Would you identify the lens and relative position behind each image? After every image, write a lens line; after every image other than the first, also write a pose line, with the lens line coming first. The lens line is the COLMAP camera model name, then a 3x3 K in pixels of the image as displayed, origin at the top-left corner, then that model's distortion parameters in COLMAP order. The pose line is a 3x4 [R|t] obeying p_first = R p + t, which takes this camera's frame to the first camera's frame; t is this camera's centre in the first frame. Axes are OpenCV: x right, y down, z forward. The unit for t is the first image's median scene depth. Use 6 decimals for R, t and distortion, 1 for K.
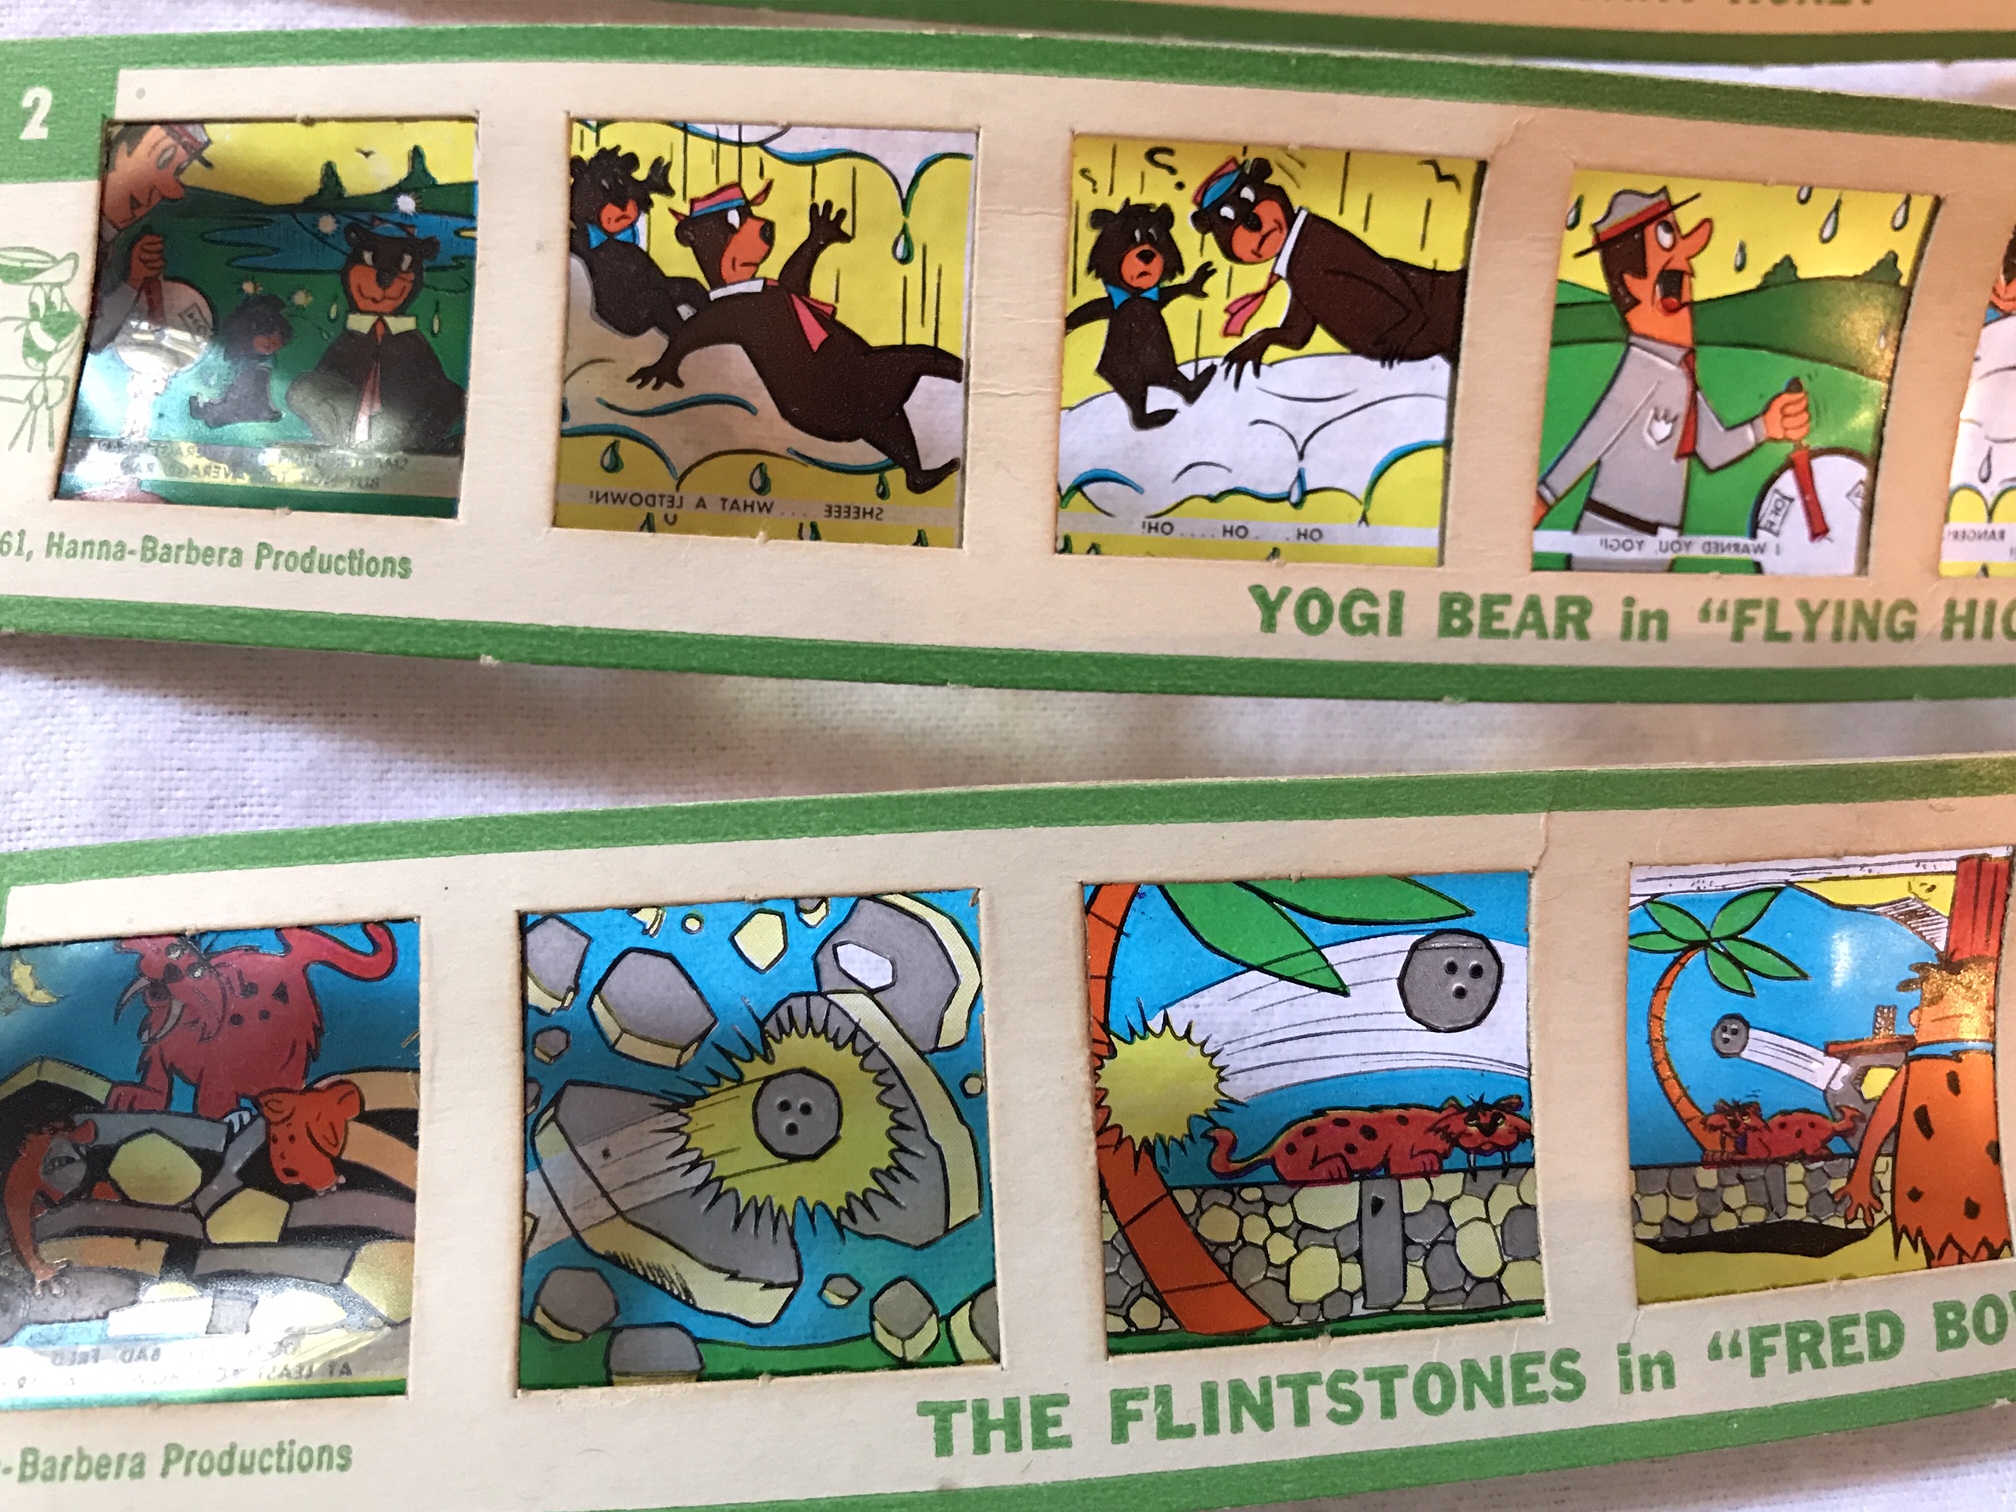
lens RADIAL K [[1981.6, 0, 1008.0], [0, 1981.6, 756.0], [0, 0, 1]] dist [-0.006851, -0.032303]
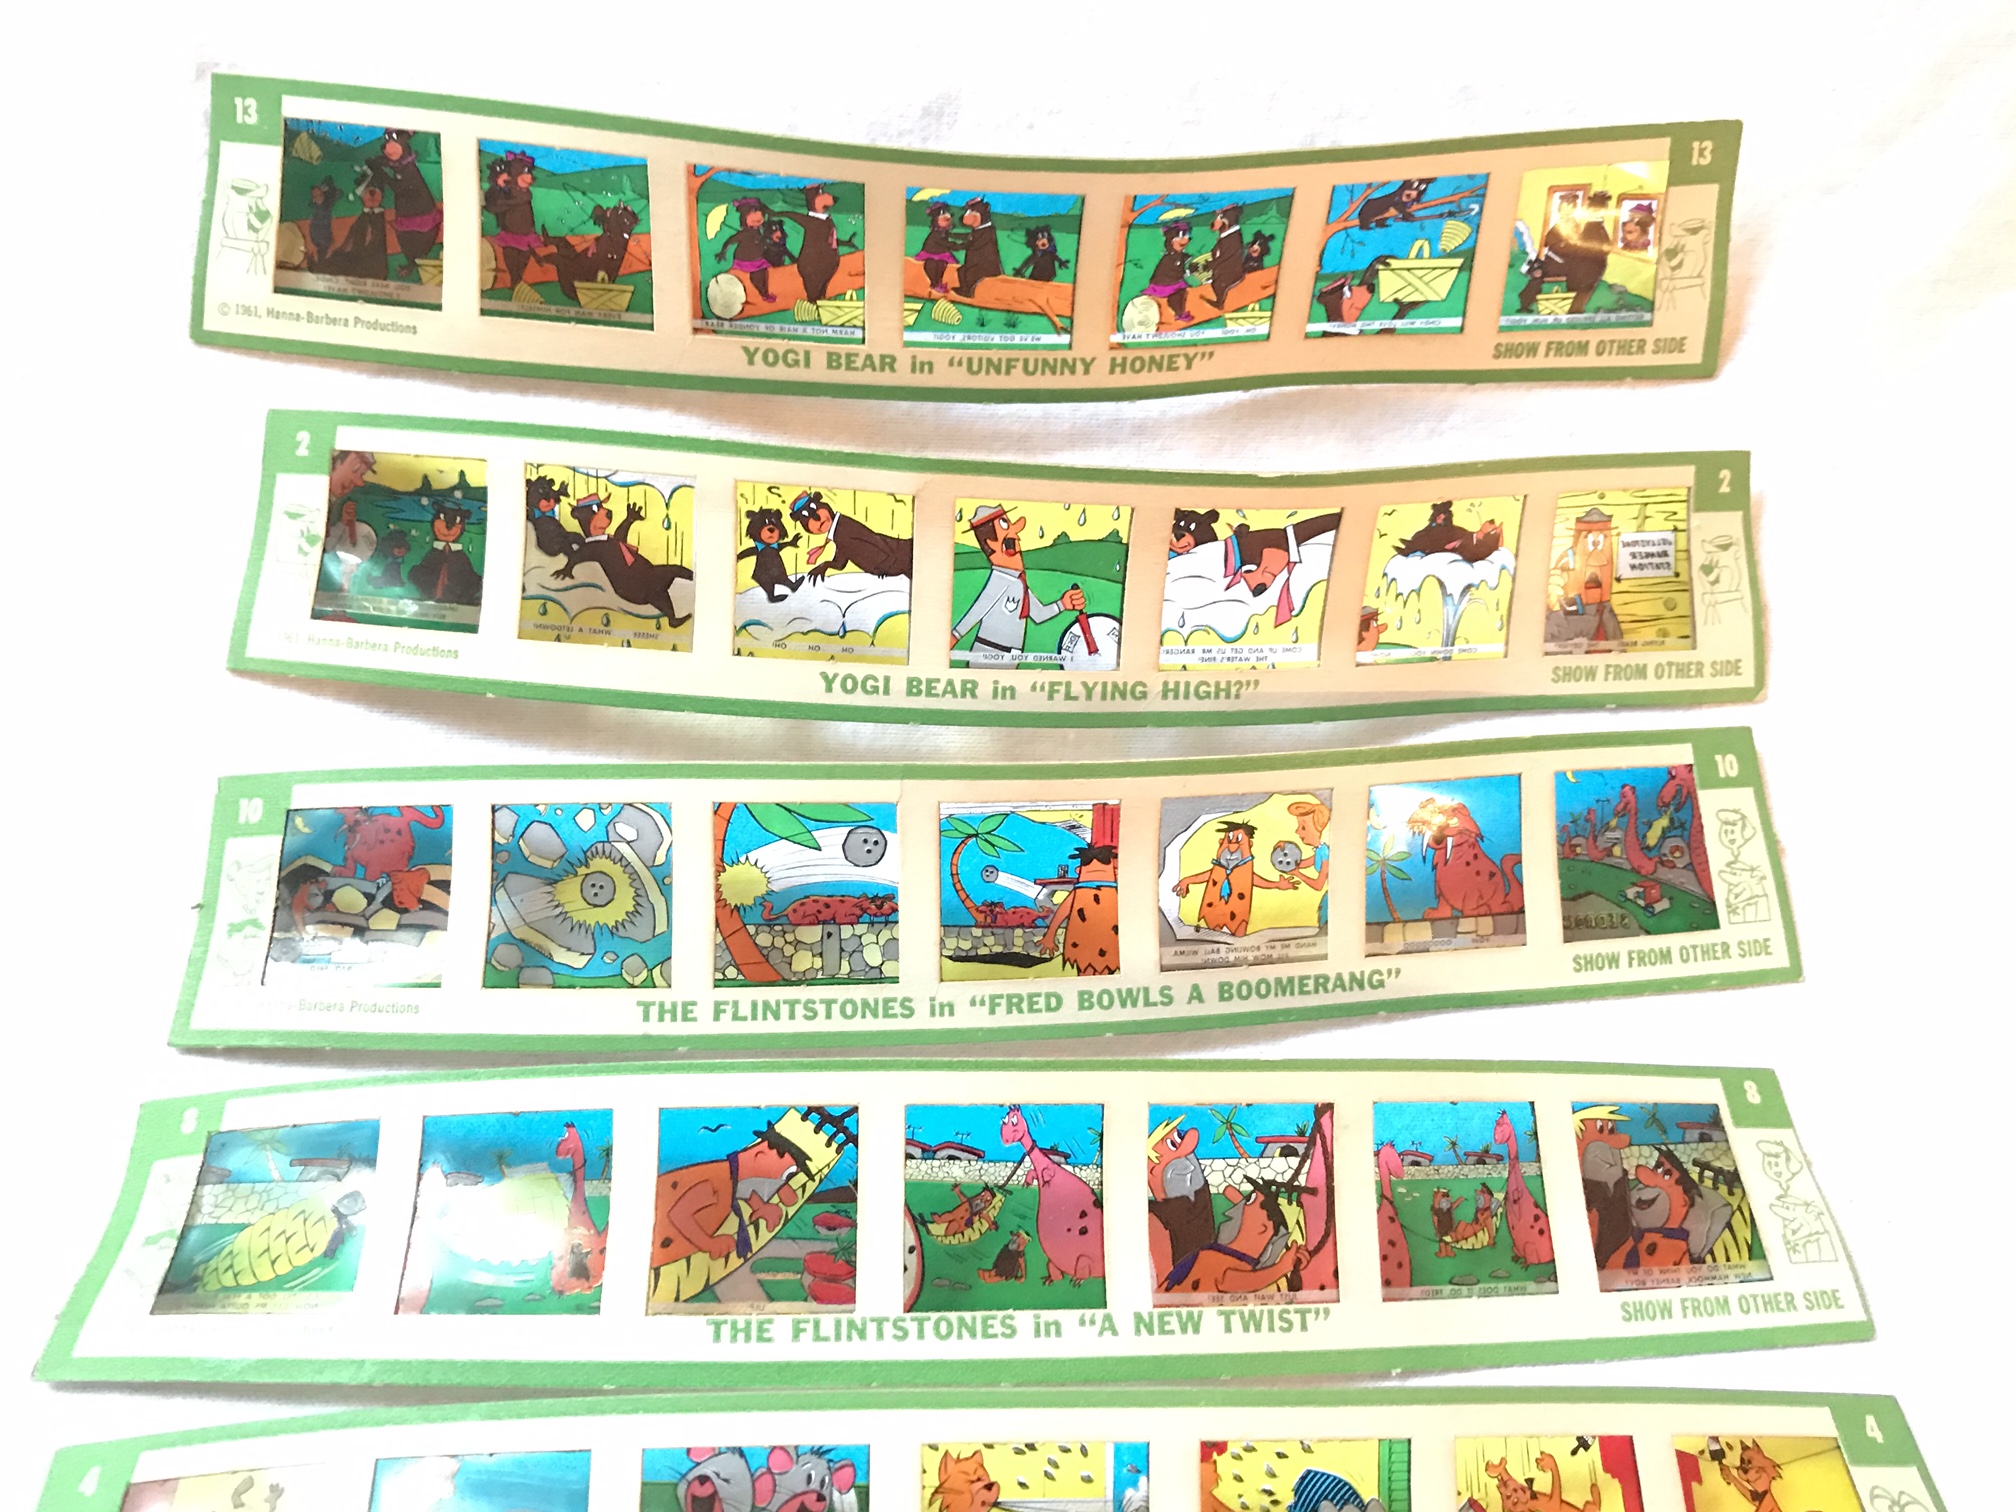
lens RADIAL K [[1915.4, 0, 1011.9], [0, 1915.4, 762.7], [0, 0, 1]] dist [0.198283, -0.917547]
pose [[0.995519, 0.037979, -0.086599, 0.556894], [-0.031206, 0.996443, 0.078276, -0.167514], [0.089264, -0.075223, 0.993163, -1.231844]]
